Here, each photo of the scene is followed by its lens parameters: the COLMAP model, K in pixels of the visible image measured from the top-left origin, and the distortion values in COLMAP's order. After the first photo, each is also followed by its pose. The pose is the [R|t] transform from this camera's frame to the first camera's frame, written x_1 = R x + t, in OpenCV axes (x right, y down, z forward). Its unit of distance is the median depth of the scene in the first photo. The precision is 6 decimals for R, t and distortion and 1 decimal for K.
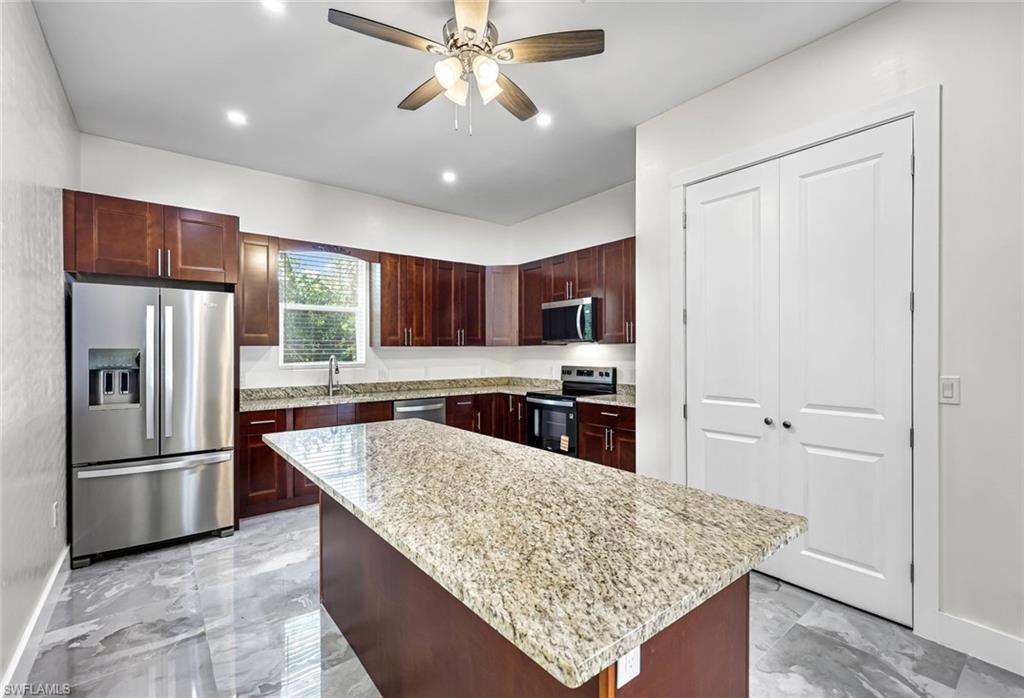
lens RADIAL K [[438.7, 0, 467.5], [0, 438.7, 349.2], [0, 0, 1]] dist [0.028078, 0.000072]
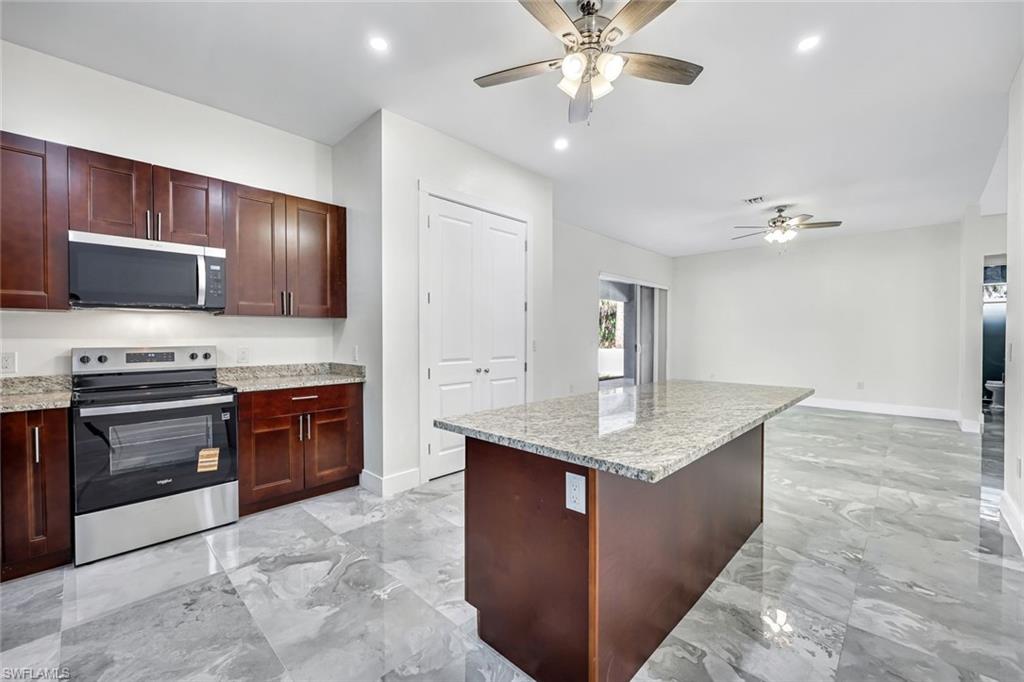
lens RADIAL K [[393.0, 0, 512.0], [0, 393.0, 341.0], [0, 0, 1]] dist [-0.000582, 0.000133]
pose [[-0.172778, -0.013946, 0.984862, -0.449803], [-0.012760, 0.999848, 0.011919, 0.019725], [-0.984878, -0.010507, -0.172930, 0.656021]]
